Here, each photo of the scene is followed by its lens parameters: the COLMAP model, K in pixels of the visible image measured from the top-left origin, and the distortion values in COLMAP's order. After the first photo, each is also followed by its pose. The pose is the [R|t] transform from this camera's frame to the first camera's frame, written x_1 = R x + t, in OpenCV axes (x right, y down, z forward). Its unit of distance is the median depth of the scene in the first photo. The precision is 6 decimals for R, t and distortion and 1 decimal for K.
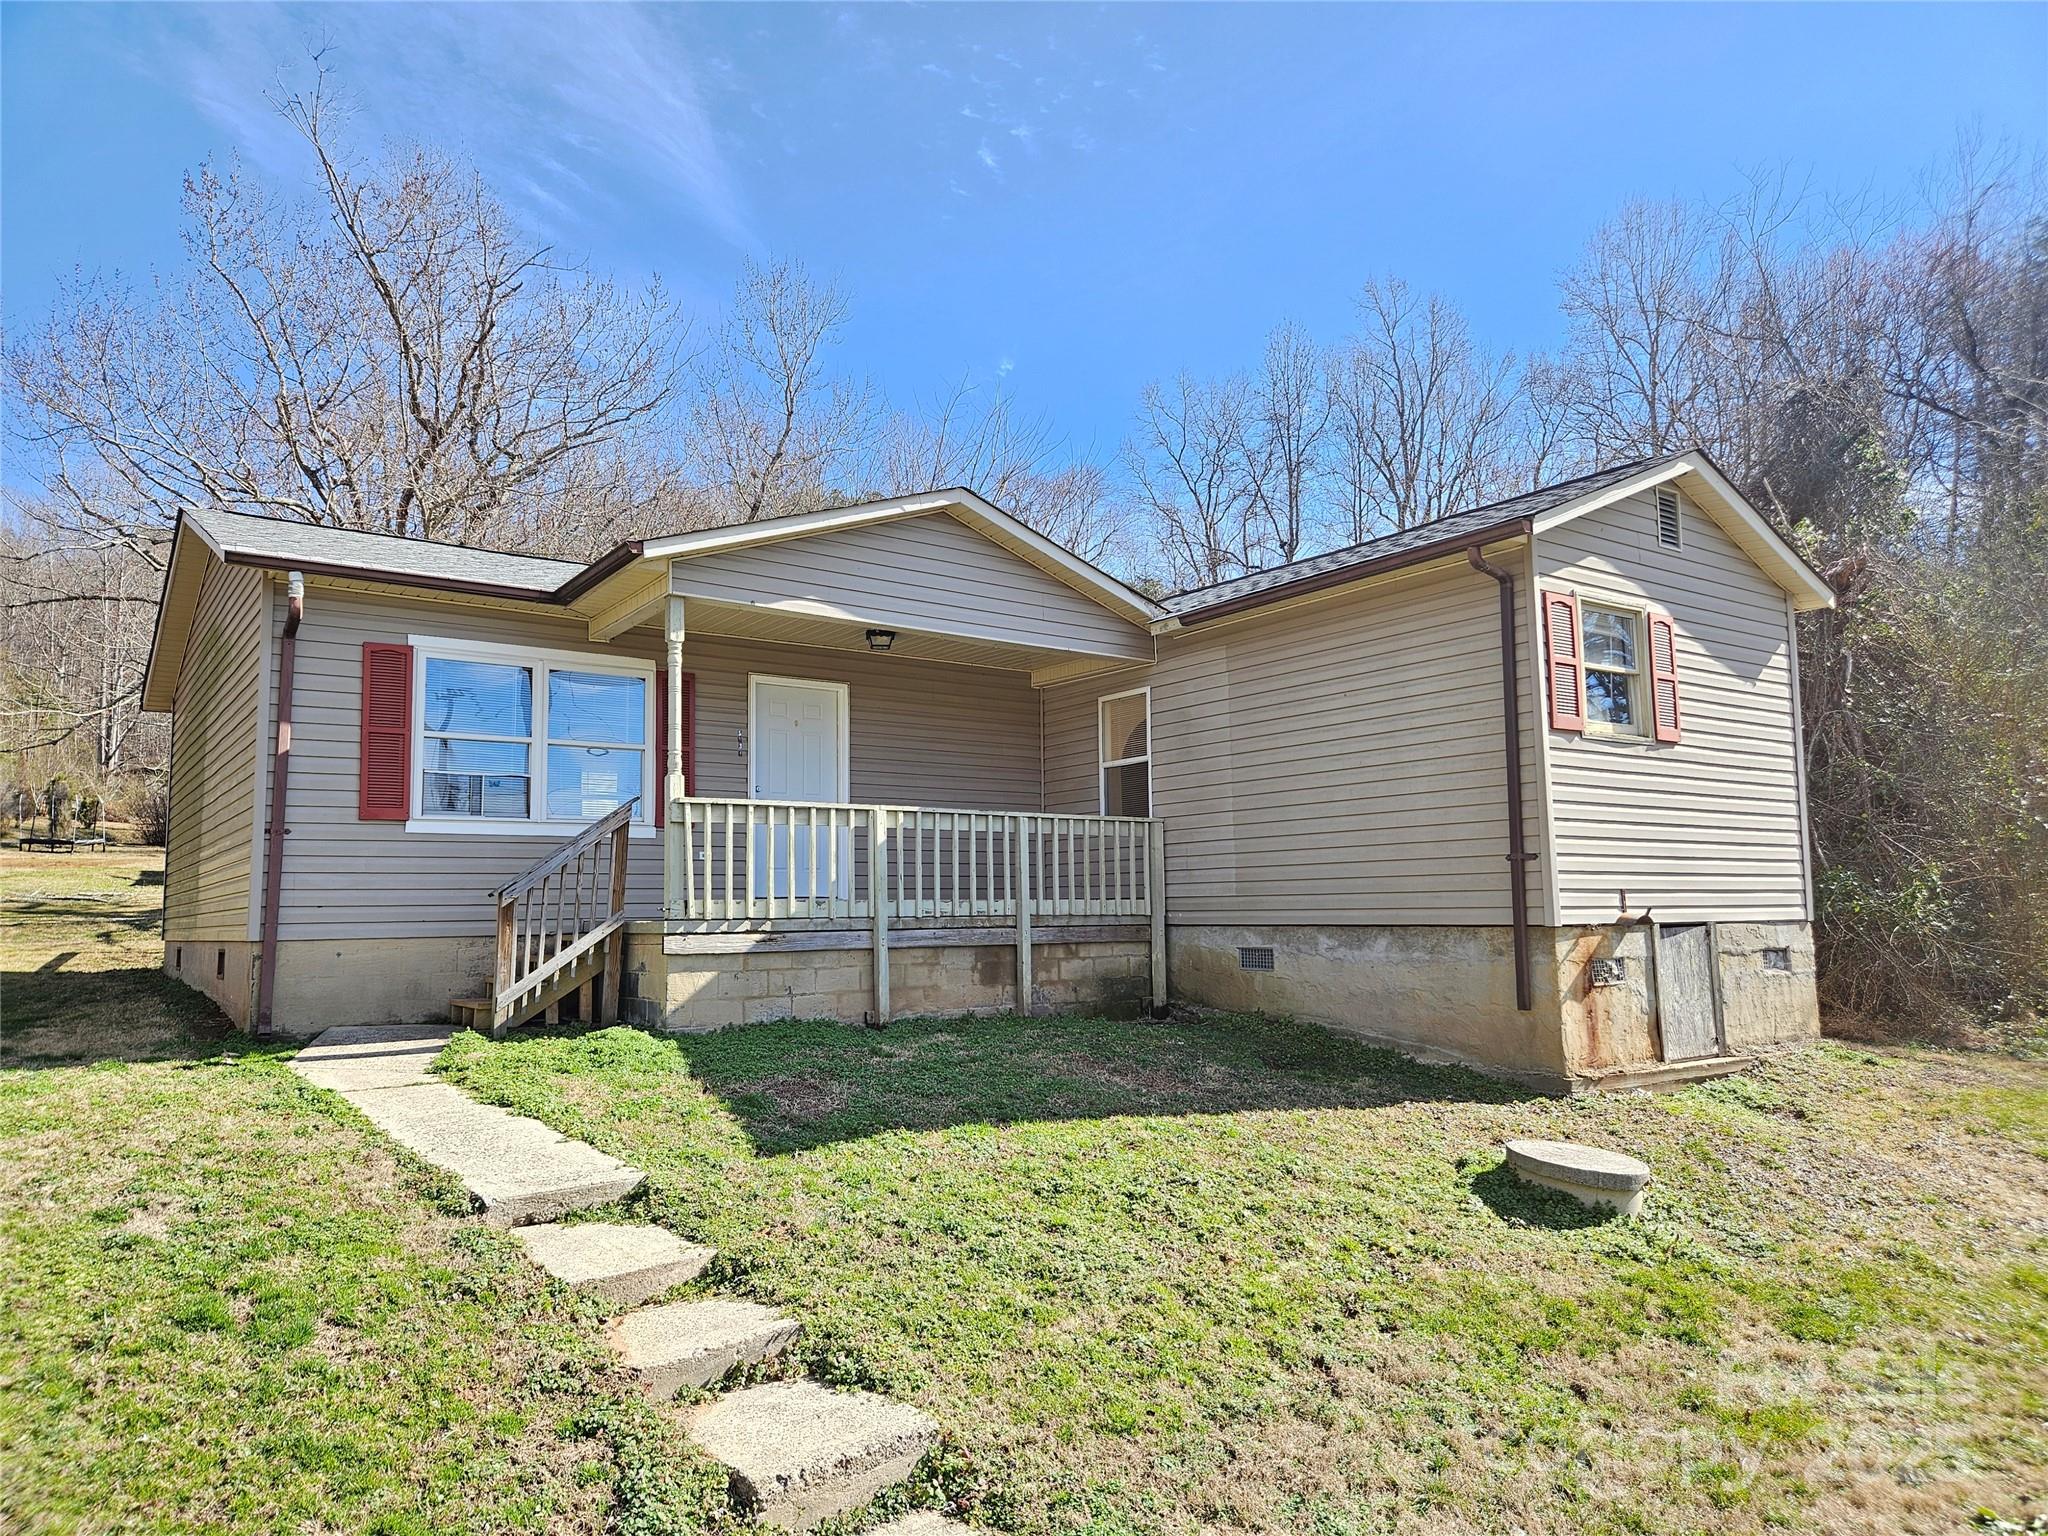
lens RADIAL K [[1372.8, 0, 1027.2], [0, 1372.8, 769.0], [0, 0, 1]] dist [0.062435, -0.049775]
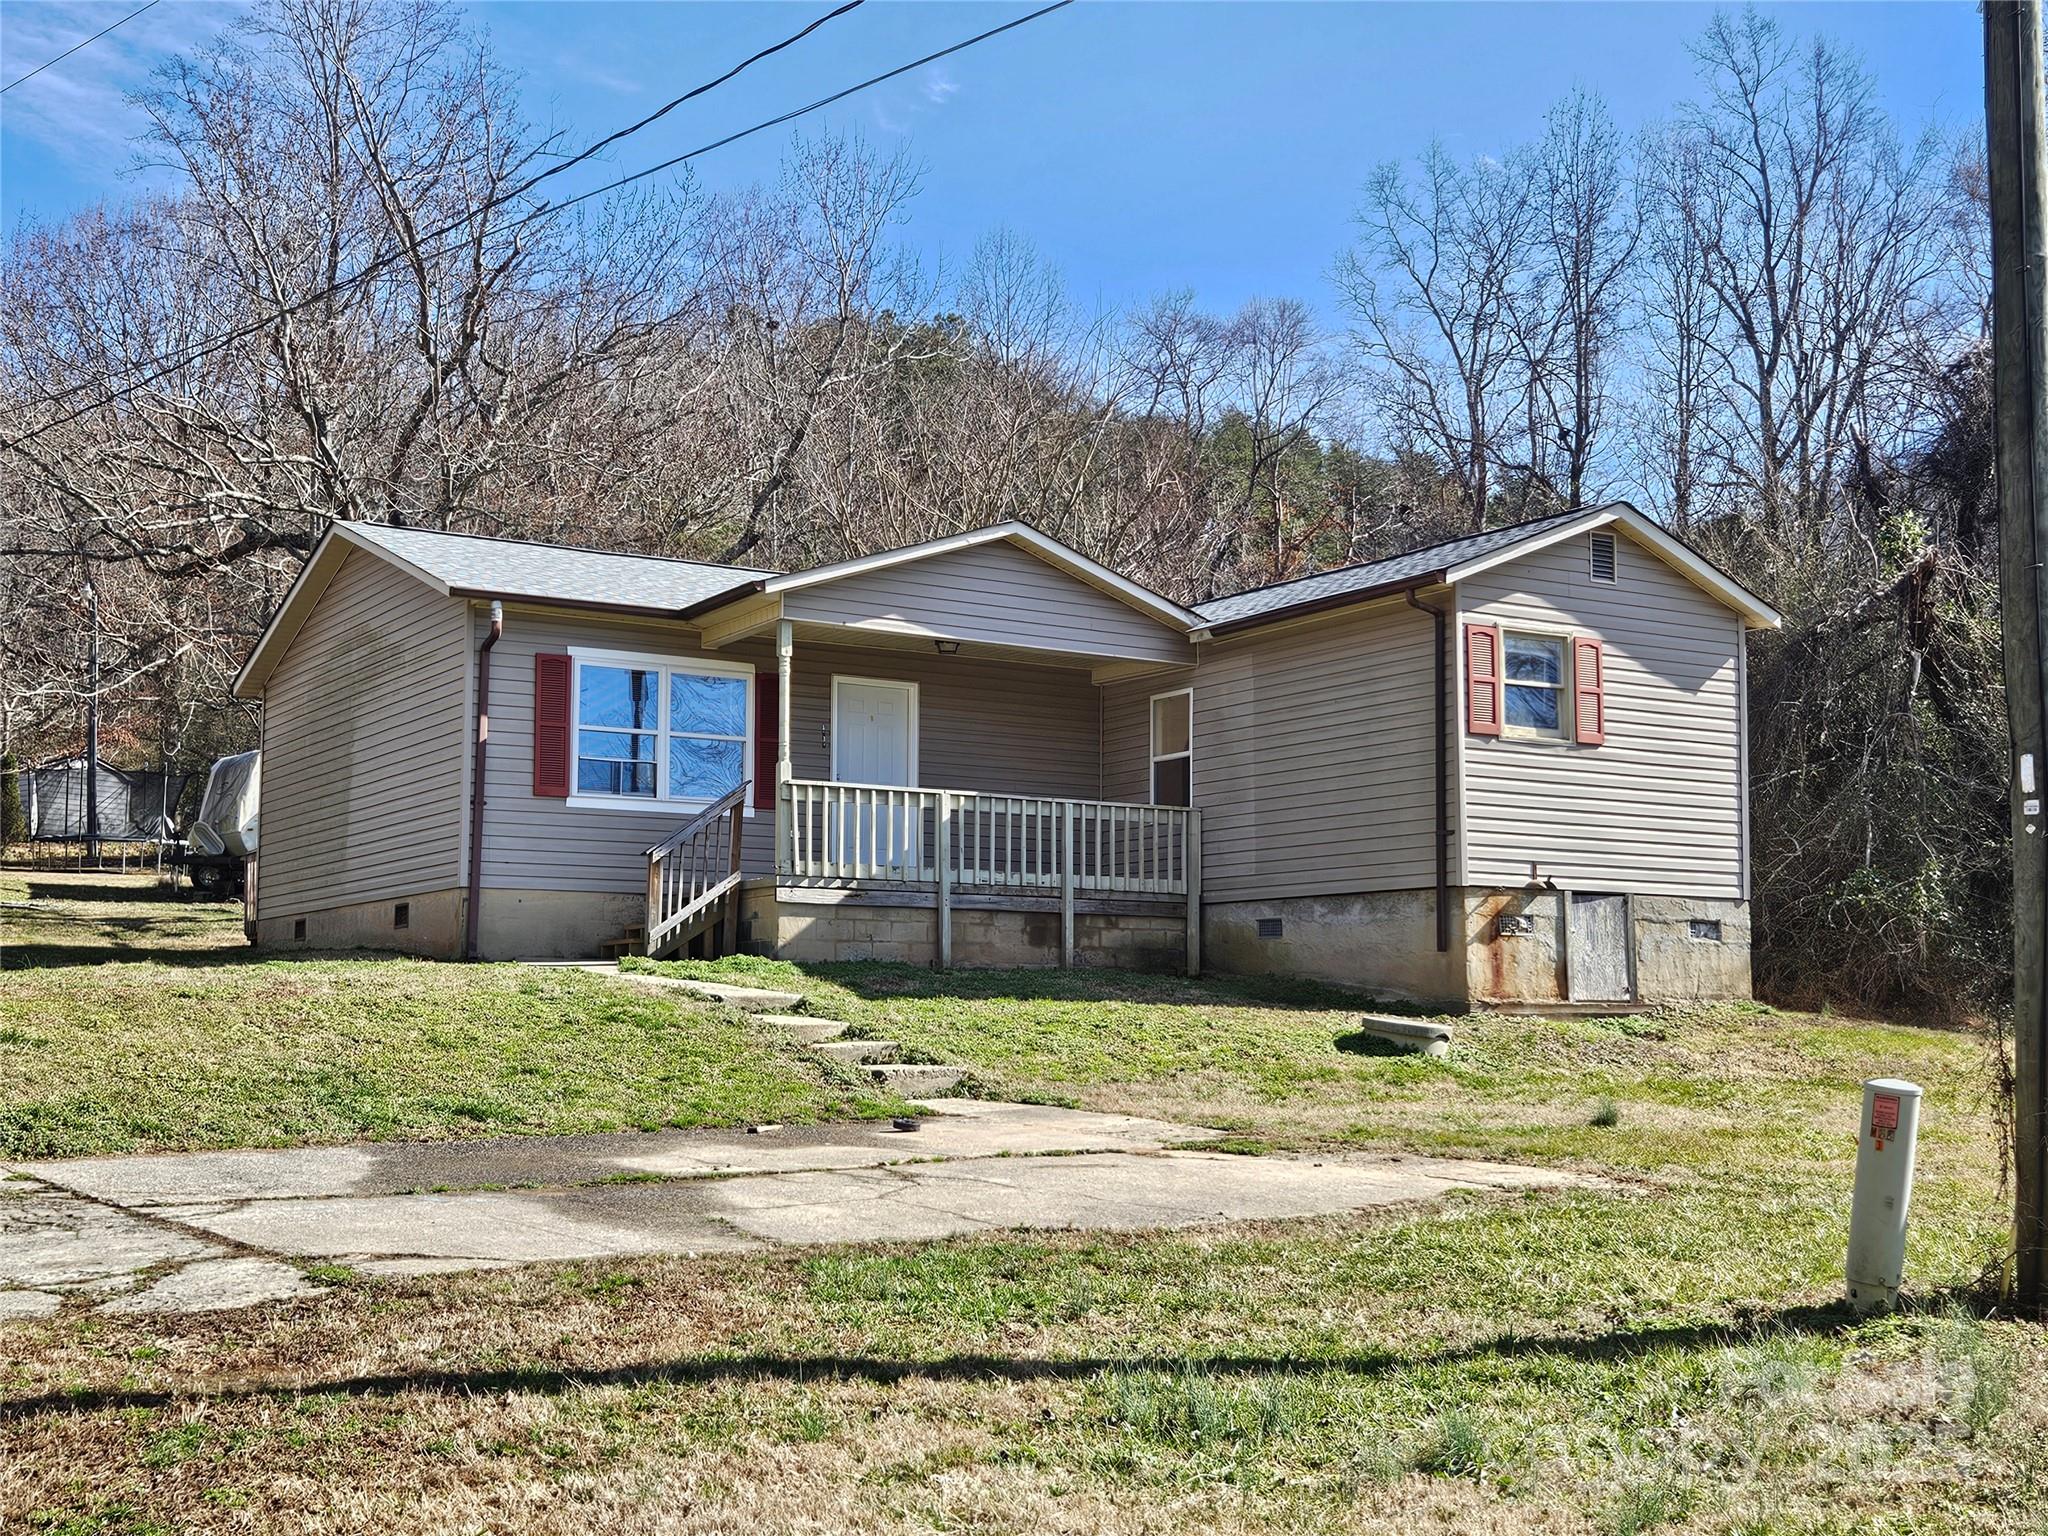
lens RADIAL K [[2464.7, 0, 1043.9], [0, 2464.7, 765.5], [0, 0, 1]] dist [0.050977, 0.000000]
pose [[0.997423, 0.010643, -0.070955, 0.136589], [-0.010827, 0.999939, -0.002214, 0.009443], [0.070927, 0.002977, 0.997477, -1.185776]]
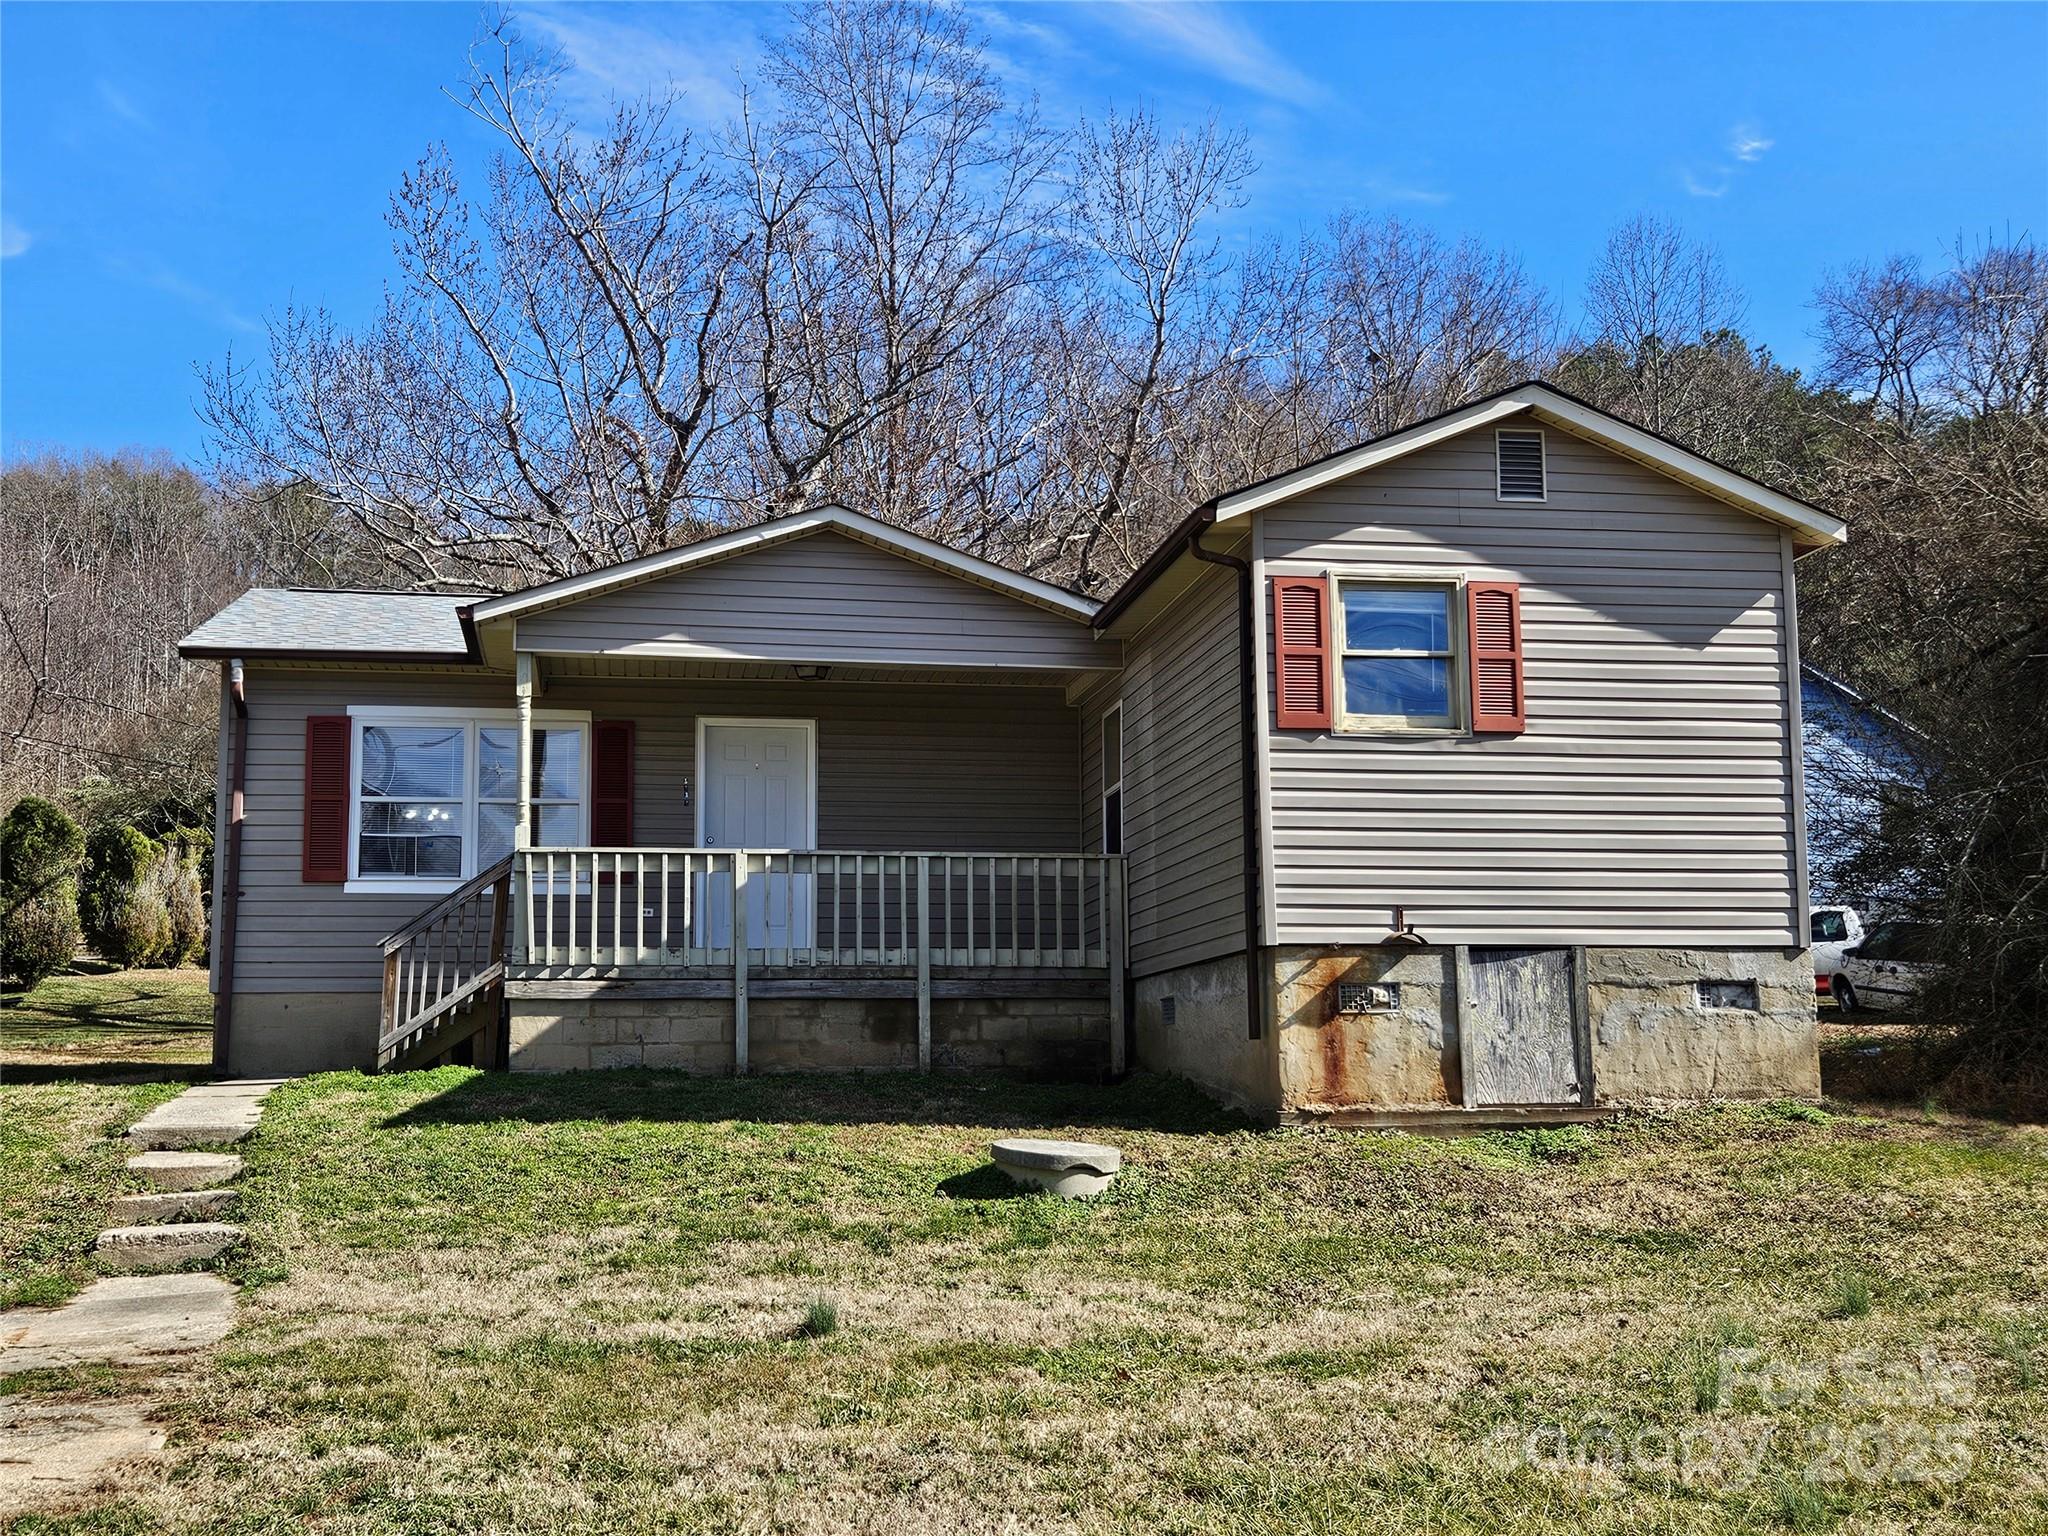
lens RADIAL K [[2464.7, 0, 1001.6], [0, 2464.7, 777.3], [0, 0, 1]] dist [0.050977, 0.000000]
pose [[0.897171, -0.055313, -0.438206, 0.839768], [0.043969, 0.998384, -0.036001, 0.048159], [0.439490, 0.013032, 0.898153, -0.477905]]
